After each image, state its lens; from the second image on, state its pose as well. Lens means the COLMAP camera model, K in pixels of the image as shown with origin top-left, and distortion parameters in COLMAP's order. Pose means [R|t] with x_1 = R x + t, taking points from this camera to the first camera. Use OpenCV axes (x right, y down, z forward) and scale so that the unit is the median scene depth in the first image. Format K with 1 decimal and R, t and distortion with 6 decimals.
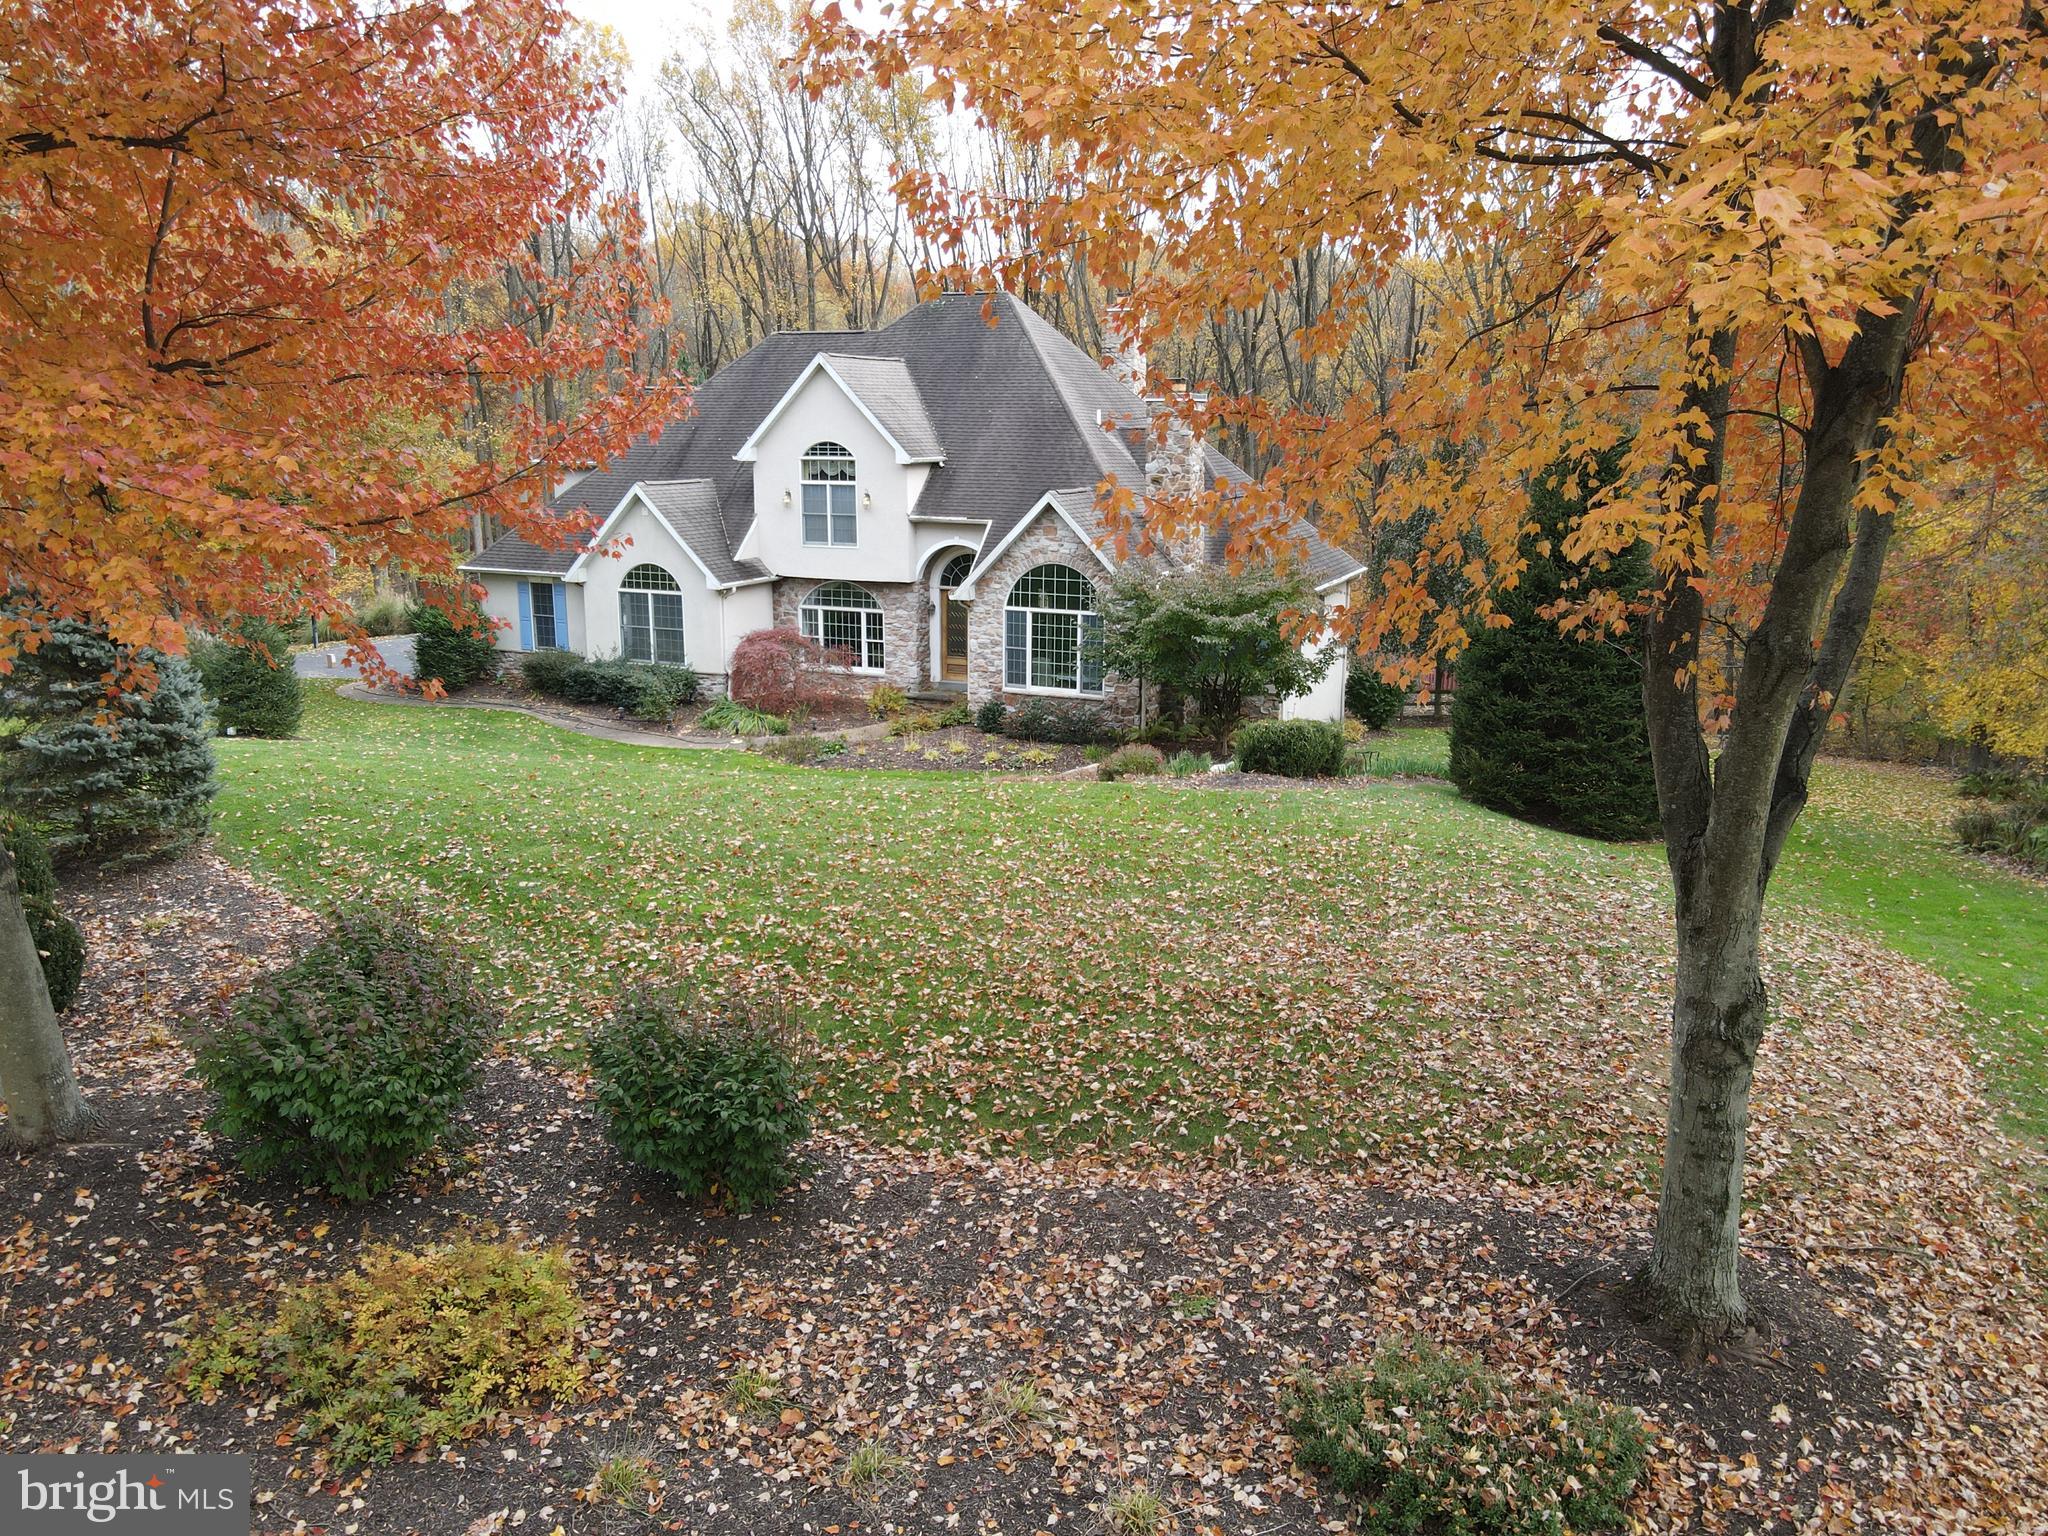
lens RADIAL K [[1564.8, 0, 1014.1], [0, 1564.8, 745.1], [0, 0, 1]] dist [0.002467, 0.002759]
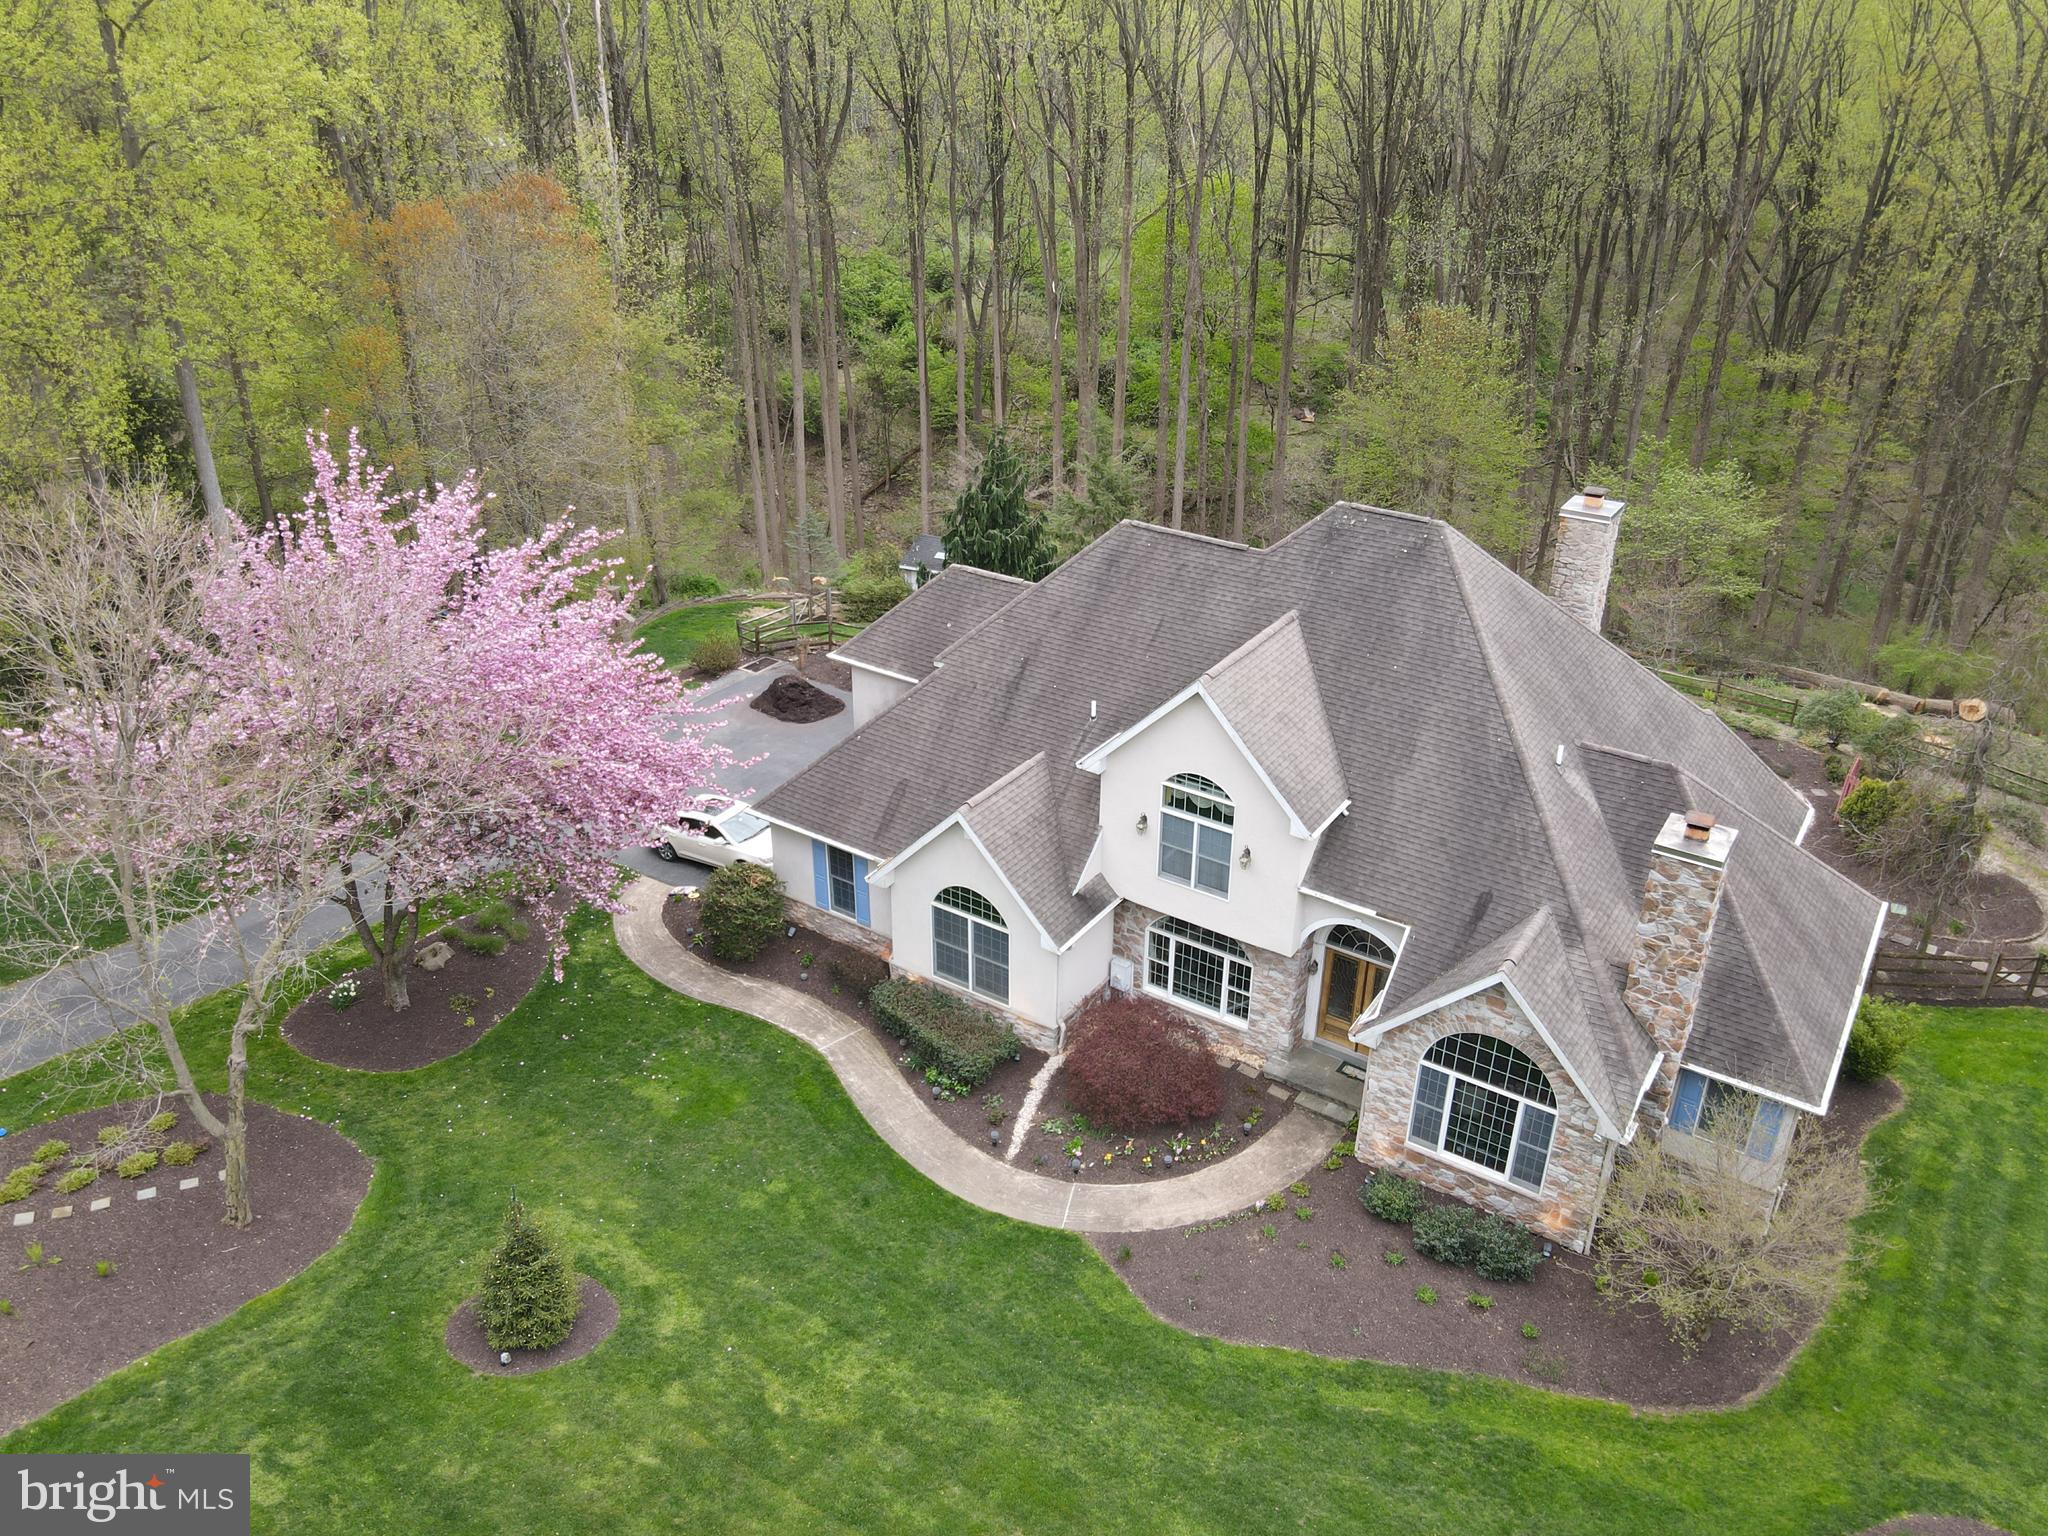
lens RADIAL K [[1545.8, 0, 1024.0], [0, 1545.8, 768.0], [0, 0, 1]] dist [-0.007227, 0.000634]
pose [[0.986336, 0.076961, -0.145666, -0.092542], [-0.037345, 0.965610, 0.257298, -0.388577], [0.160458, -0.248343, 0.955290, 0.247156]]
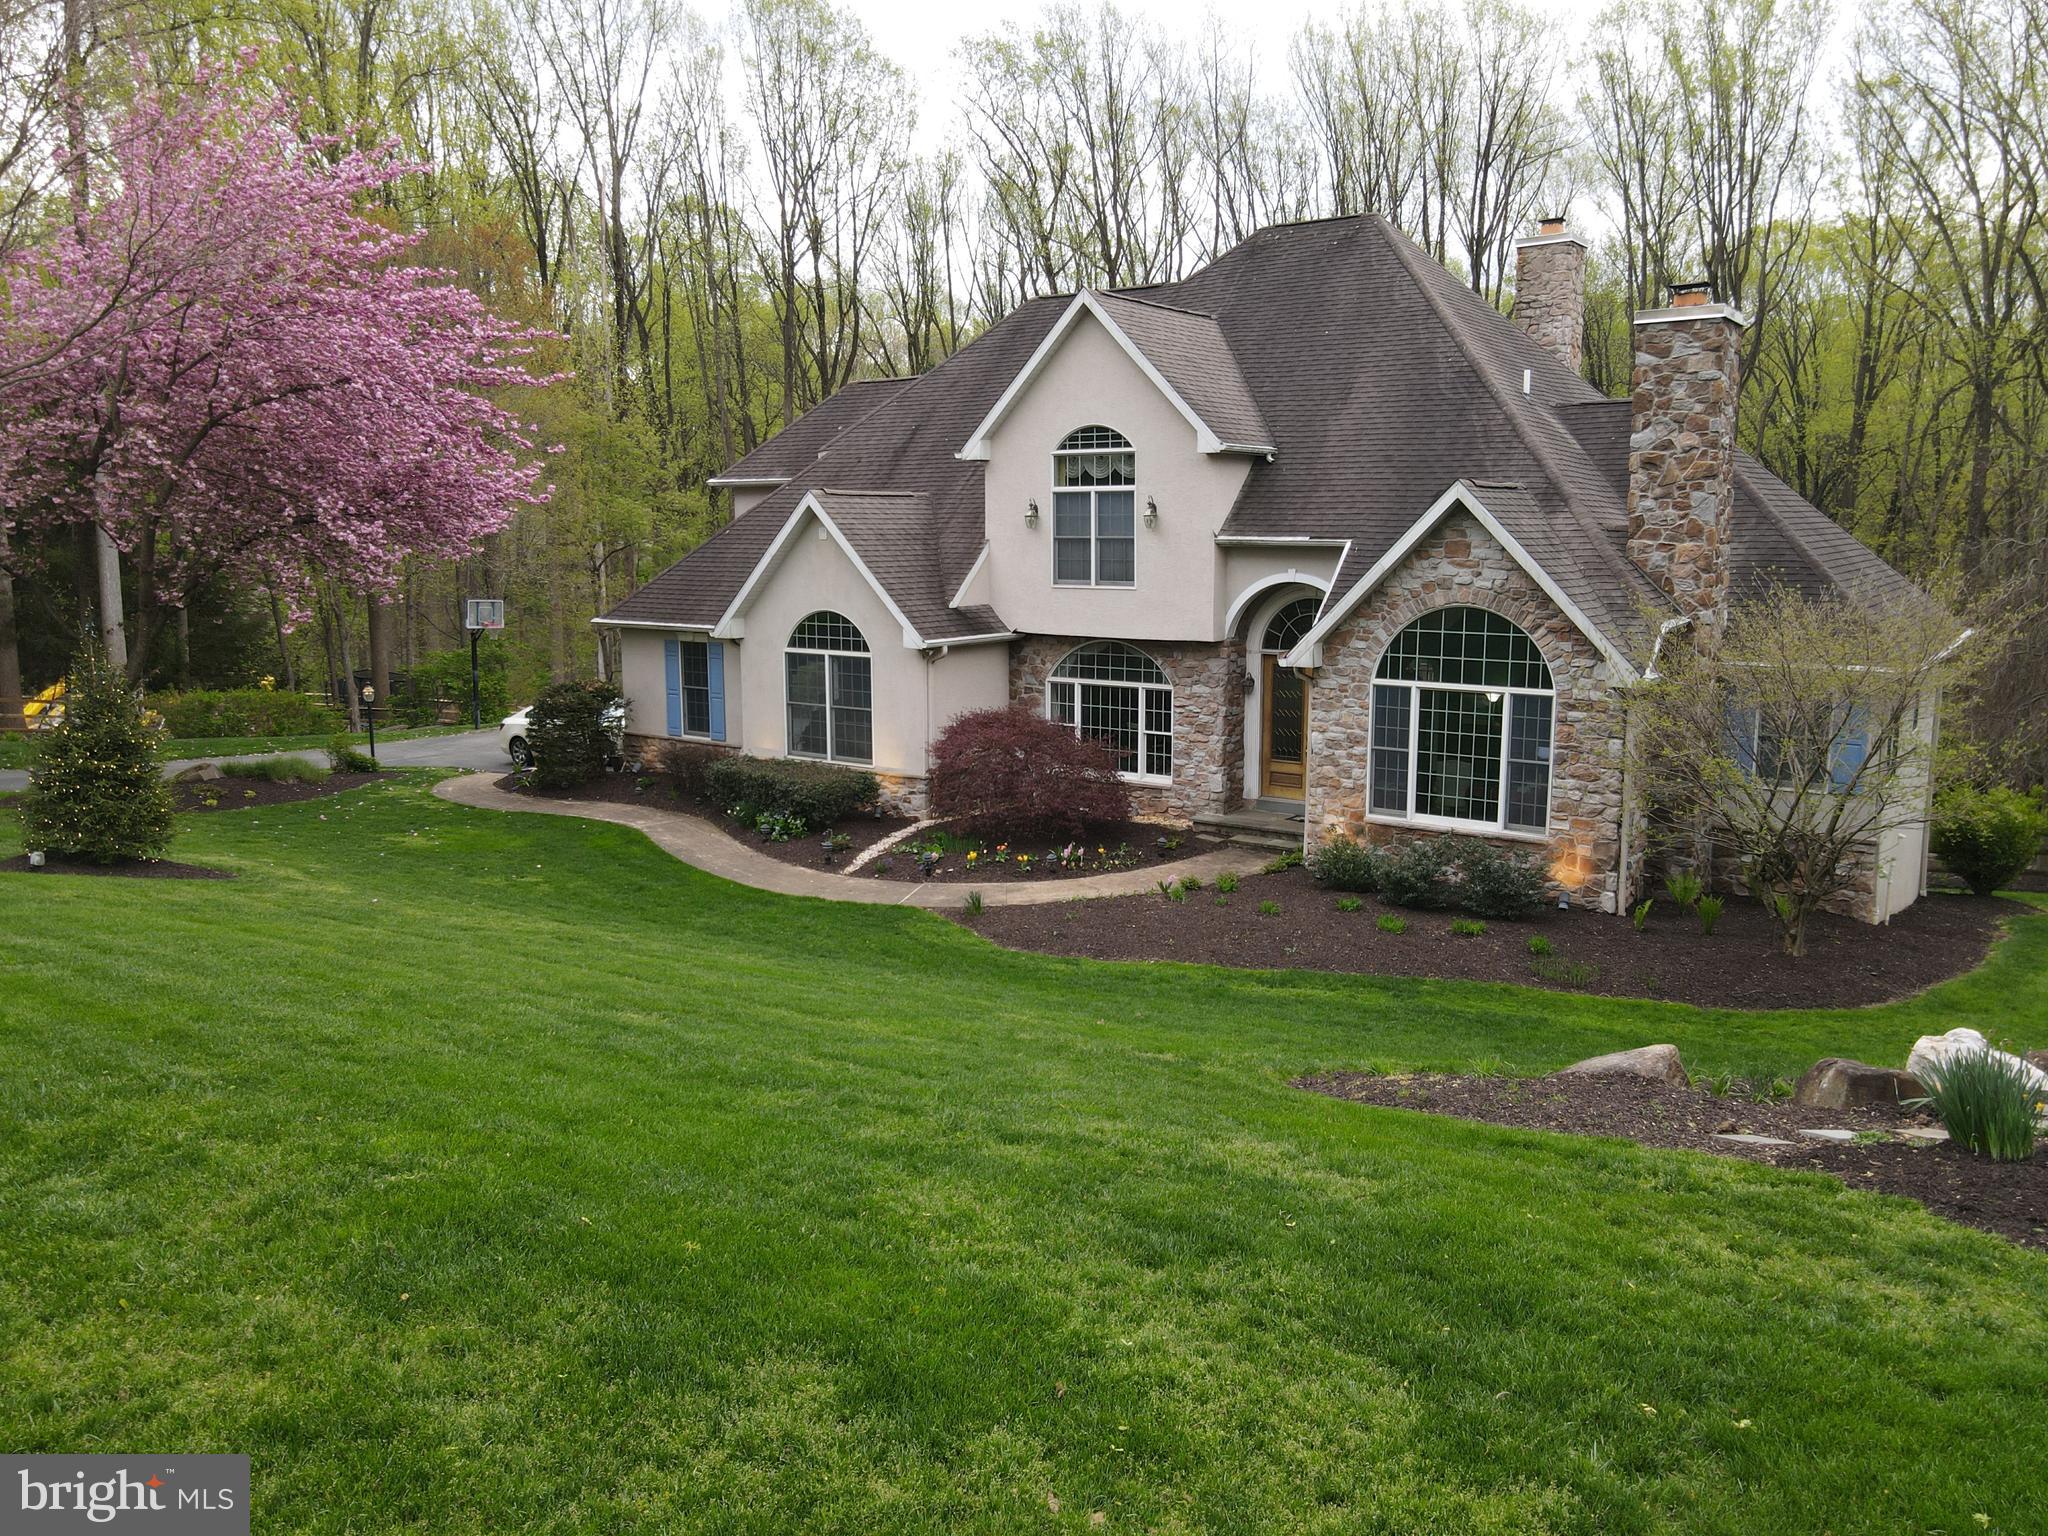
lens RADIAL K [[1564.8, 0, 1014.1], [0, 1564.8, 745.1], [0, 0, 1]] dist [0.002467, 0.002759]
pose [[0.980267, 0.023650, -0.196256, -0.020598], [-0.036003, 0.997572, -0.059618, -0.021220], [0.194370, 0.065508, 0.978739, 0.361340]]
